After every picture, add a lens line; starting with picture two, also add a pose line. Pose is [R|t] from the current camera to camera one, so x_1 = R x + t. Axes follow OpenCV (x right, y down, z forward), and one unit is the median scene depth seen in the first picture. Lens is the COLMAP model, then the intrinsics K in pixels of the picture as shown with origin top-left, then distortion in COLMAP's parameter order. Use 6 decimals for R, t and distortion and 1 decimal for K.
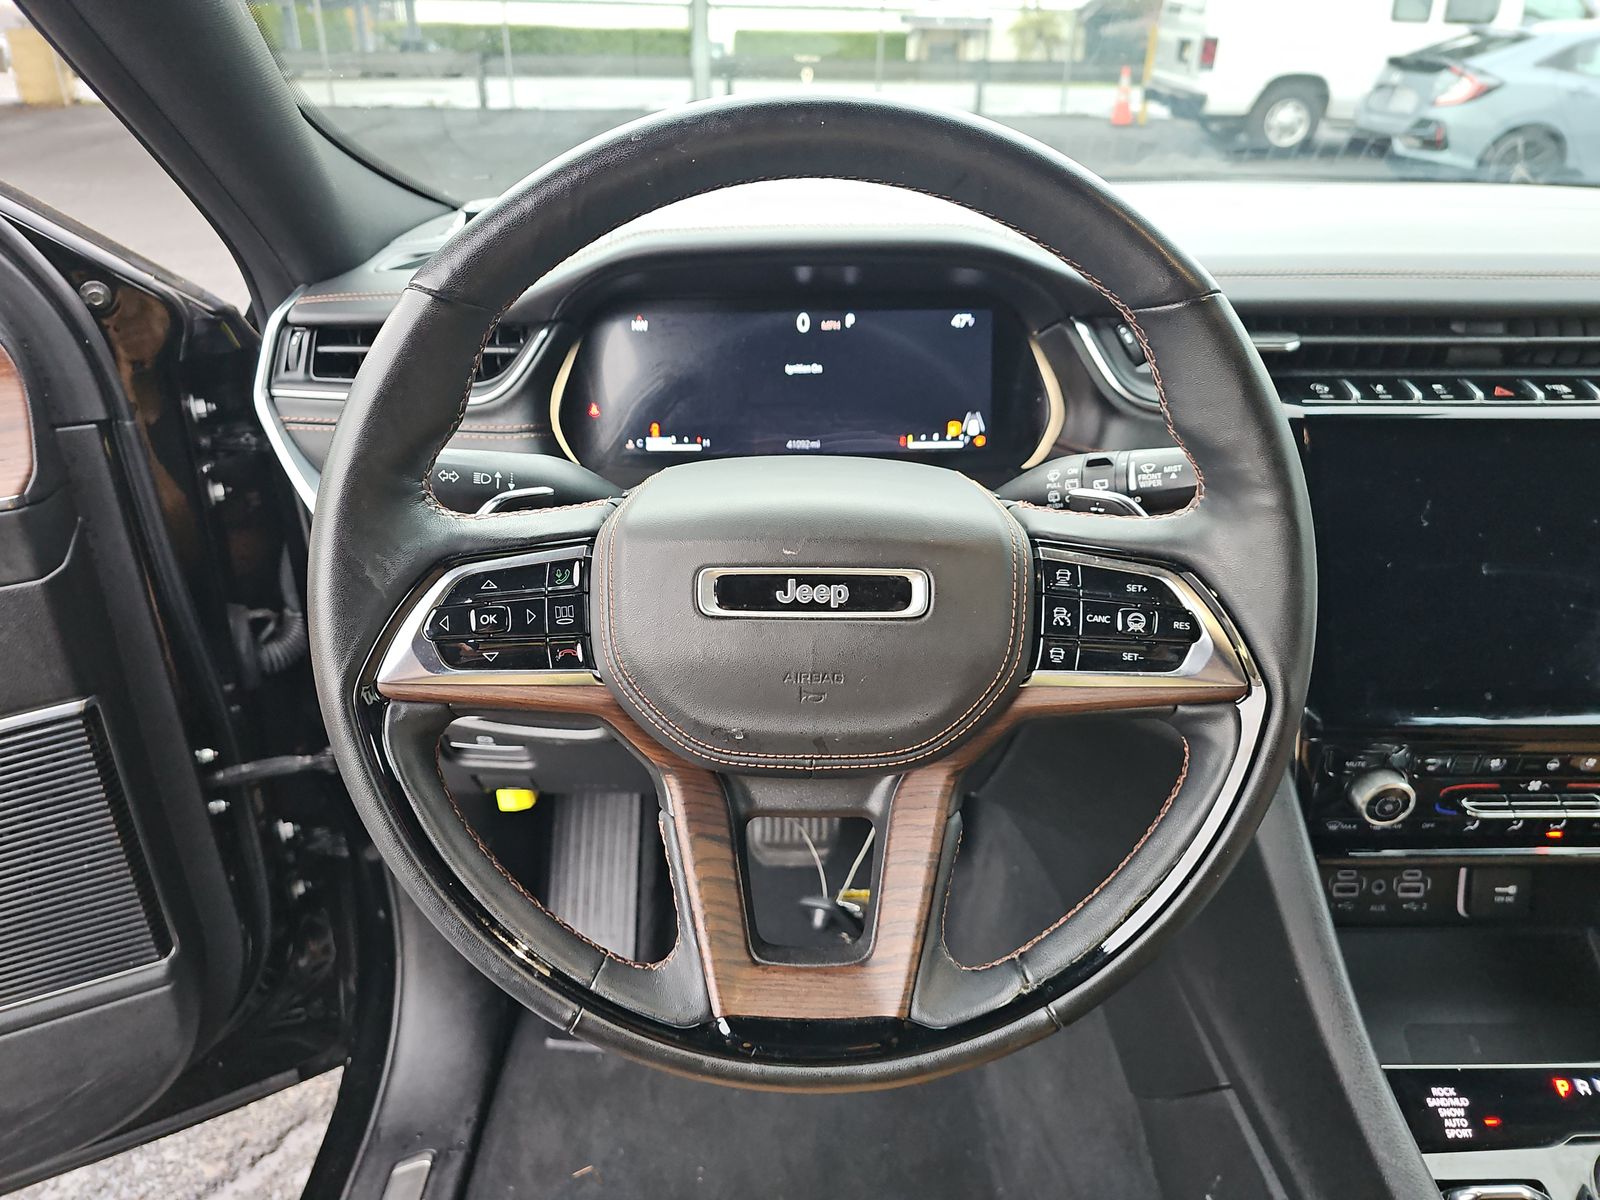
lens RADIAL K [[1073.3, 0, 800.0], [0, 1073.3, 600.0], [0, 0, 1]] dist [-0.000065, -0.007346]
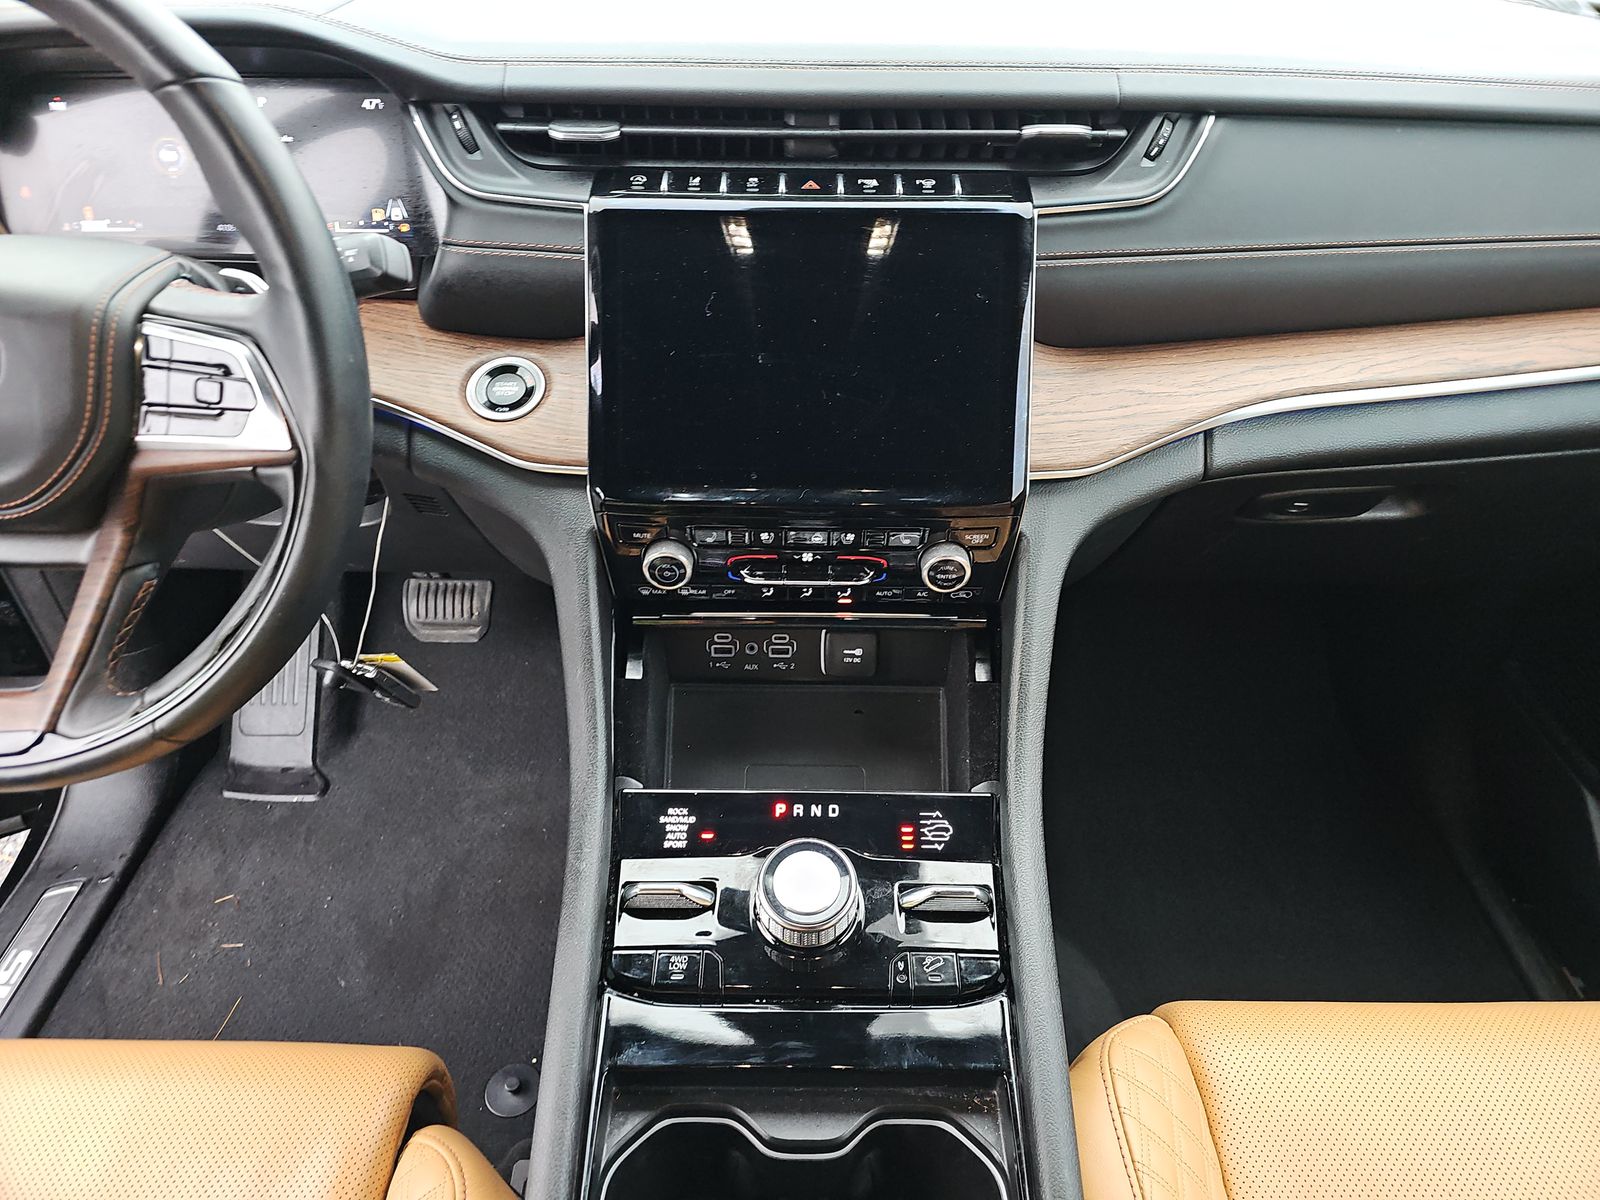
lens RADIAL K [[1059.5, 0, 800.2], [0, 1059.5, 579.5], [0, 0, 1]] dist [0.072120, -0.086608]
pose [[0.999893, 0.014595, -0.000379, 0.629737], [-0.014340, 0.986657, 0.162180, 0.016221], [0.002741, -0.162157, 0.986761, -0.090600]]
